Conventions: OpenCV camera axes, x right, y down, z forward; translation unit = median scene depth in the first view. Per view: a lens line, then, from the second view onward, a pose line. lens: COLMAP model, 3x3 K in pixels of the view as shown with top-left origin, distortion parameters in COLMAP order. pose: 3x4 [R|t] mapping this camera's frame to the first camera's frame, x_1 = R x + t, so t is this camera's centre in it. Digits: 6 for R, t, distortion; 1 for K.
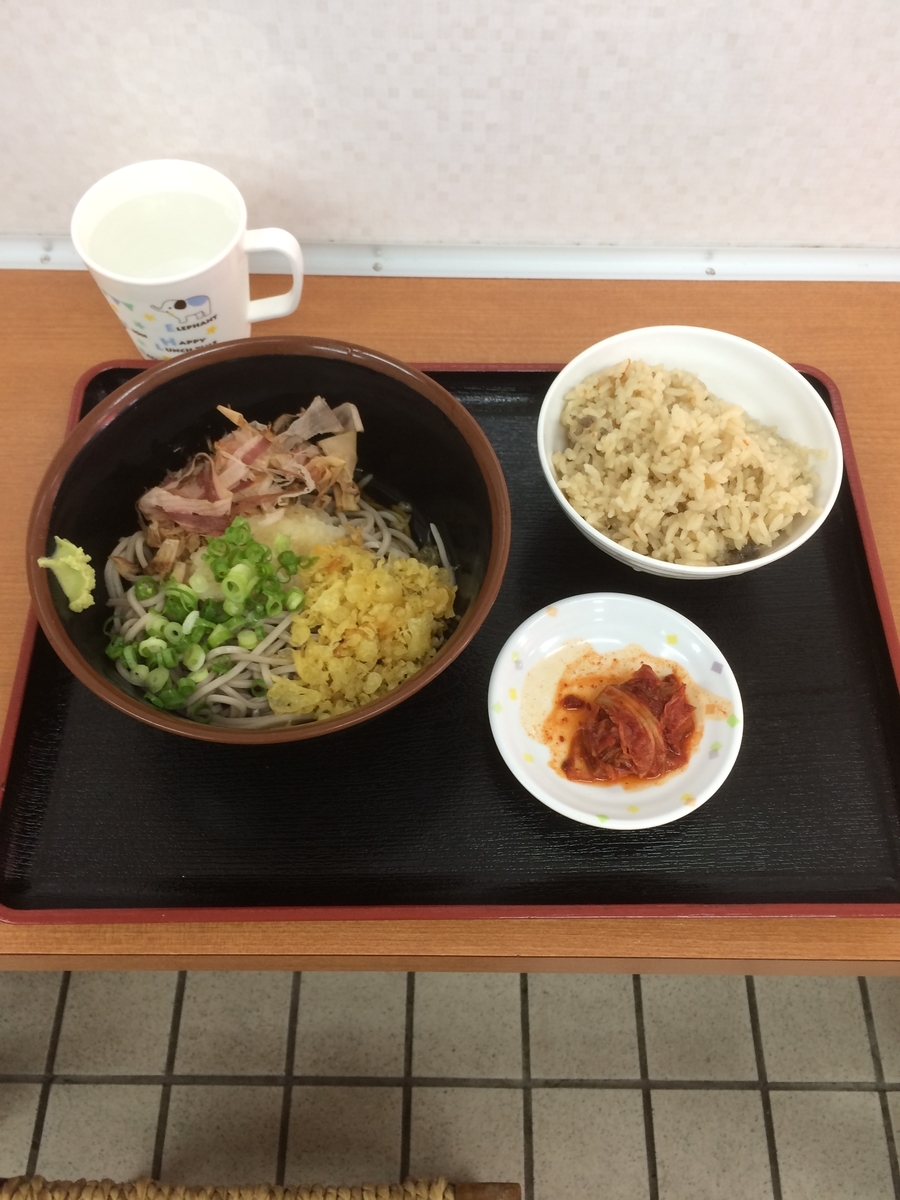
lens RADIAL K [[1023.3, 0, 451.8], [0, 1023.3, 605.6], [0, 0, 1]] dist [0.051779, -0.087916]
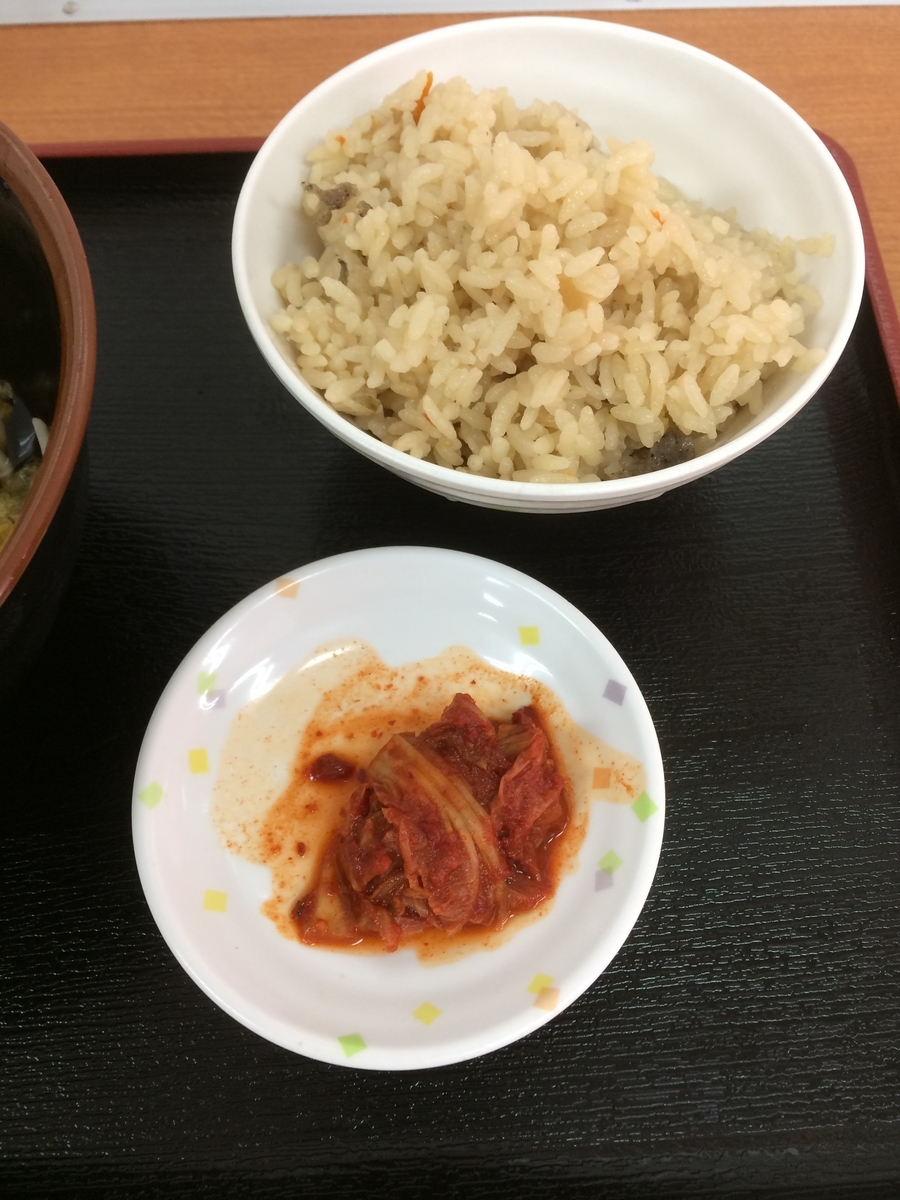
lens RADIAL K [[1023.3, 0, 454.5], [0, 1023.3, 599.7], [0, 0, 1]] dist [0.051779, -0.087916]
pose [[0.999333, -0.033278, -0.015017, 0.195252], [0.033879, 0.998556, 0.041702, -0.006950], [0.013607, -0.042183, 0.999017, 0.523975]]
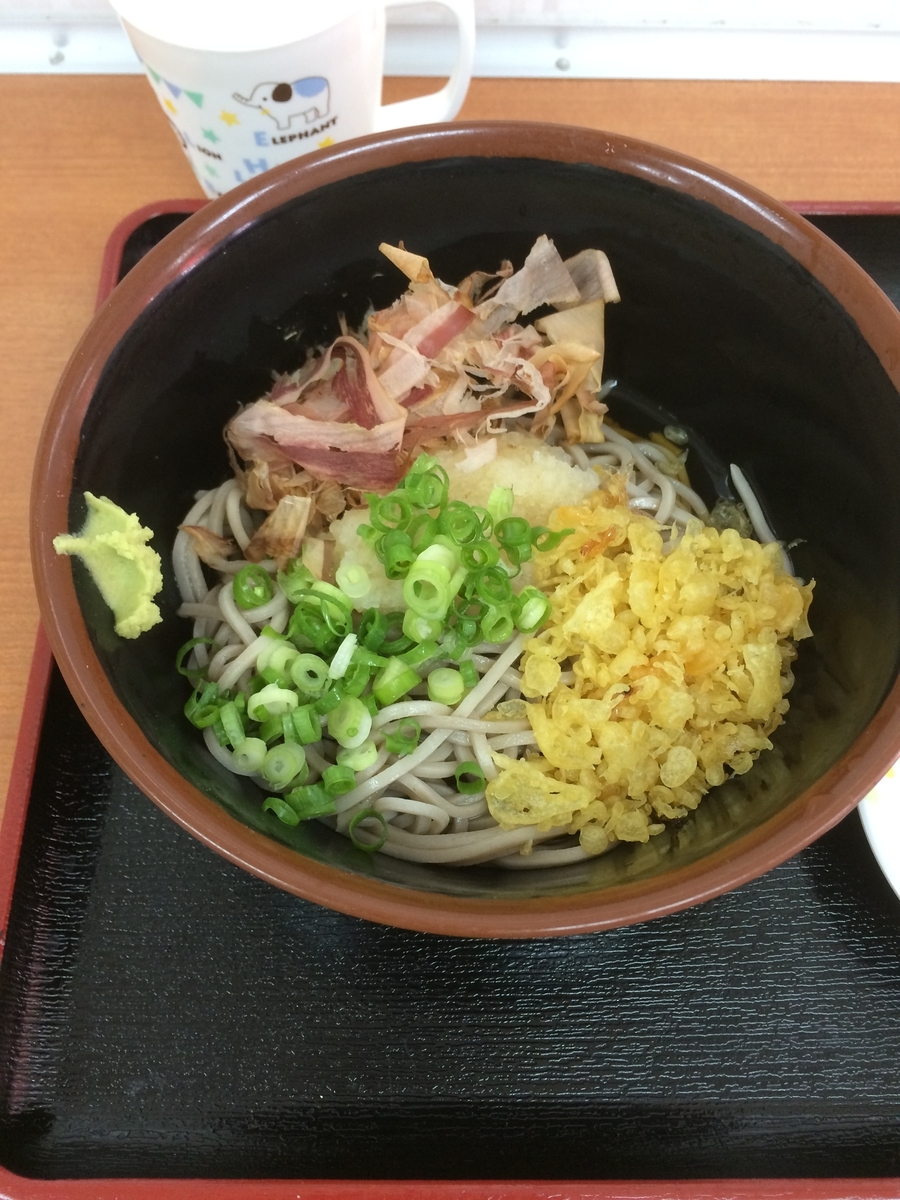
lens RADIAL K [[1023.3, 0, 446.9], [0, 1023.3, 600.7], [0, 0, 1]] dist [0.051779, -0.087916]
pose [[0.999782, 0.001244, -0.020846, -0.174731], [-0.000022, 0.998286, 0.058521, -0.039462], [0.020883, -0.058508, 0.998068, 0.438985]]
